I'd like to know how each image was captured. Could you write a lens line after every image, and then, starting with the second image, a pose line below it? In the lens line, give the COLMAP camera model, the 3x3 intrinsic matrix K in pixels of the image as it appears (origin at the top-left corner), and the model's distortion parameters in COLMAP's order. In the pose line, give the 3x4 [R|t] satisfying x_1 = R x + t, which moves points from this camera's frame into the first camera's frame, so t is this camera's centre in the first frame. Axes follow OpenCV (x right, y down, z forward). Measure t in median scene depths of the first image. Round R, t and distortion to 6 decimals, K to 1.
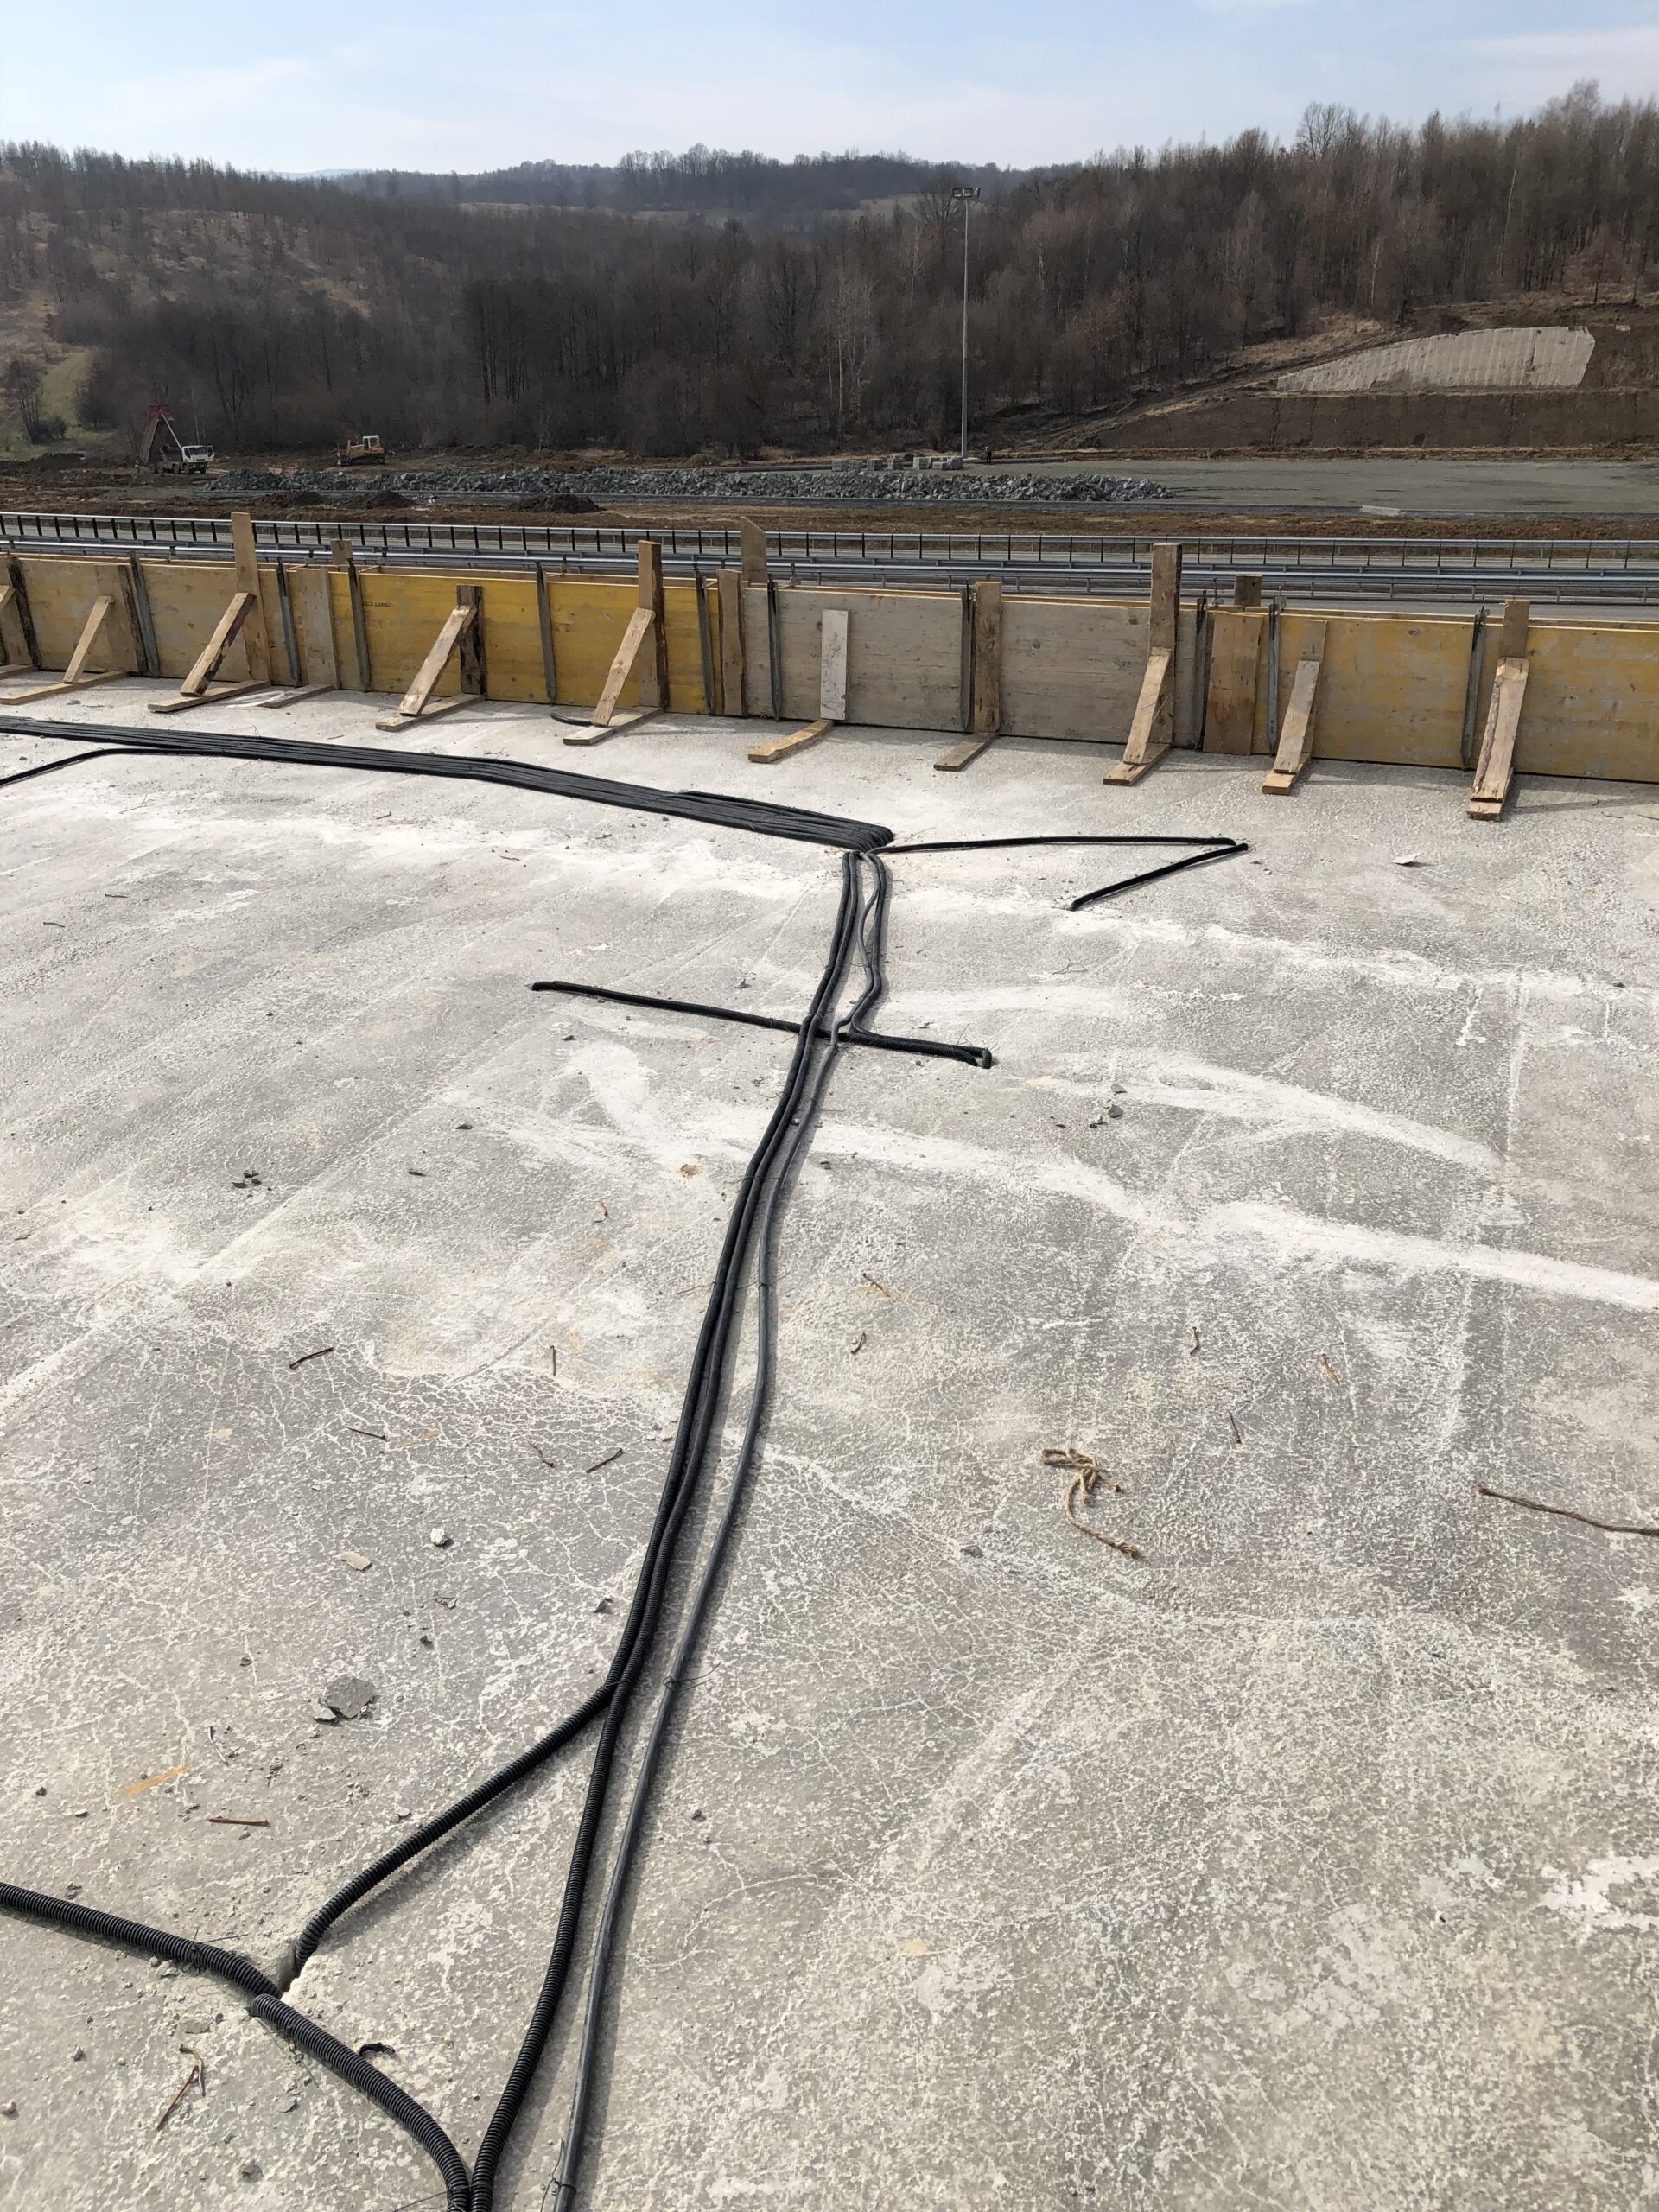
lens RADIAL K [[1838.8, 0, 829.5], [0, 1838.8, 1106.0], [0, 0, 1]] dist [0.051872, -0.054922]
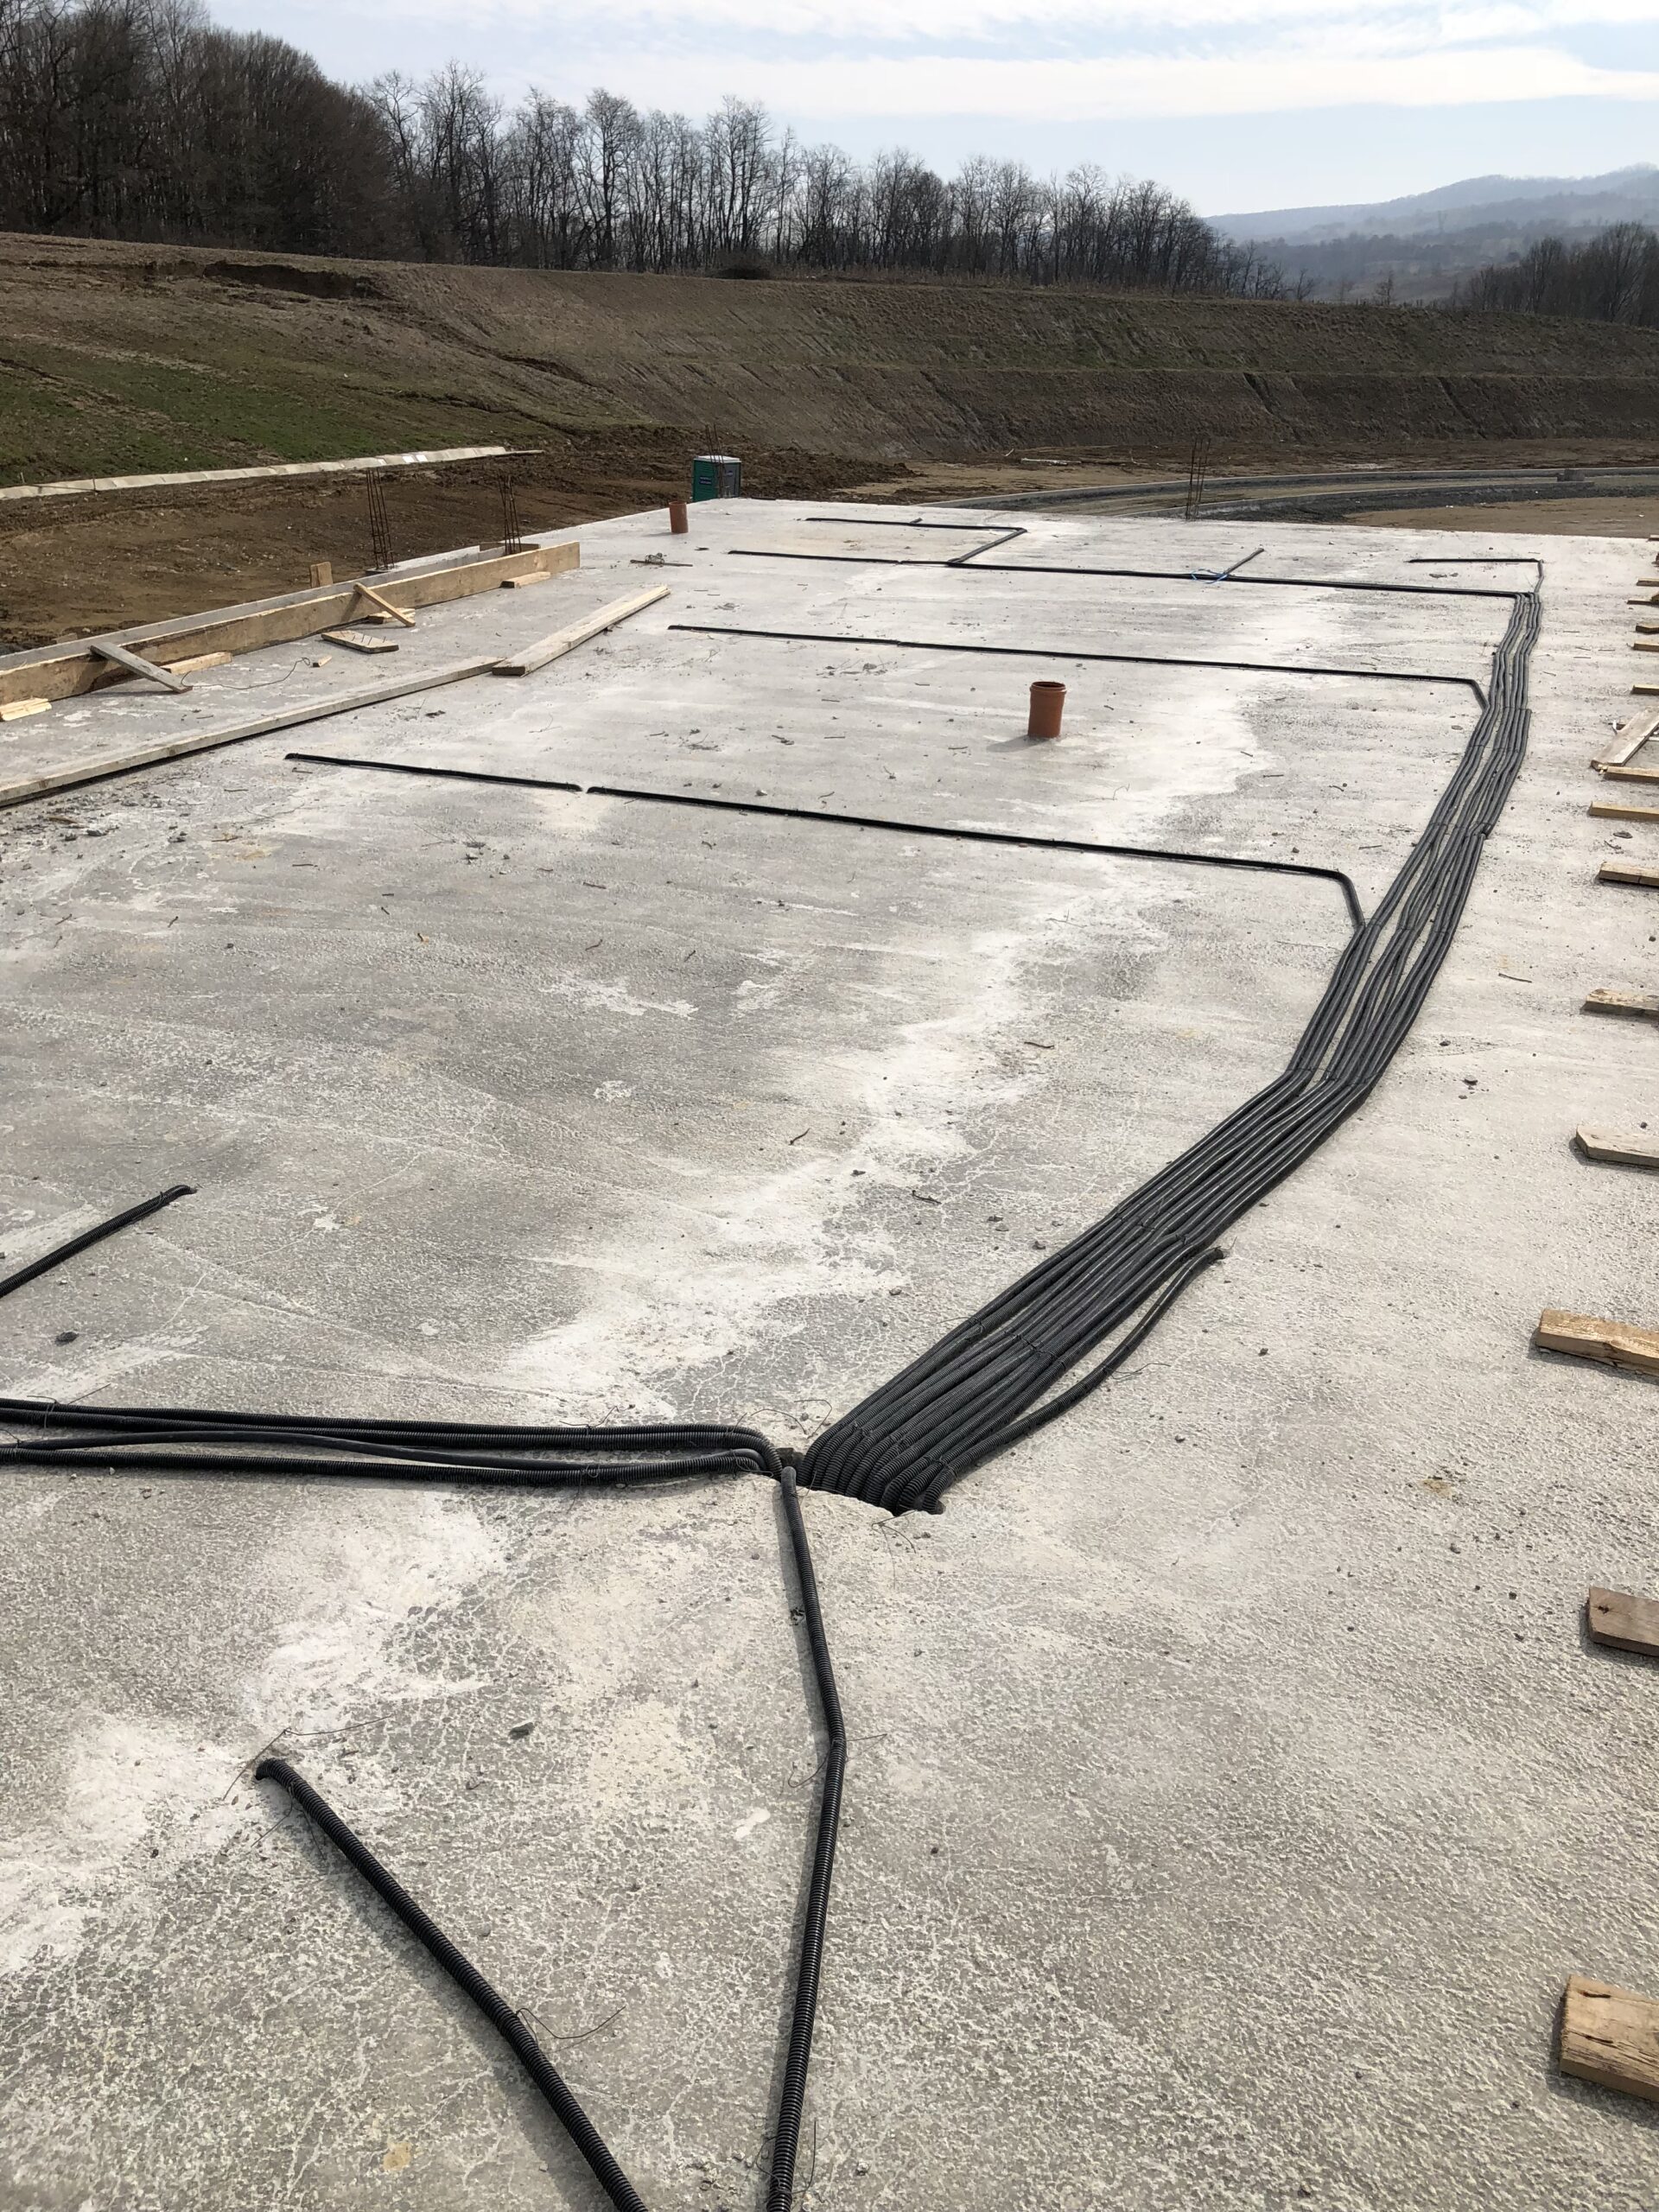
lens RADIAL K [[1838.8, 0, 829.5], [0, 1838.8, 1106.0], [0, 0, 1]] dist [0.051872, -0.054922]
pose [[-0.035436, 0.409066, -0.911816, 0.423689], [-0.399983, 0.830320, 0.388049, -0.417715], [0.915837, 0.378462, 0.134196, 0.981198]]
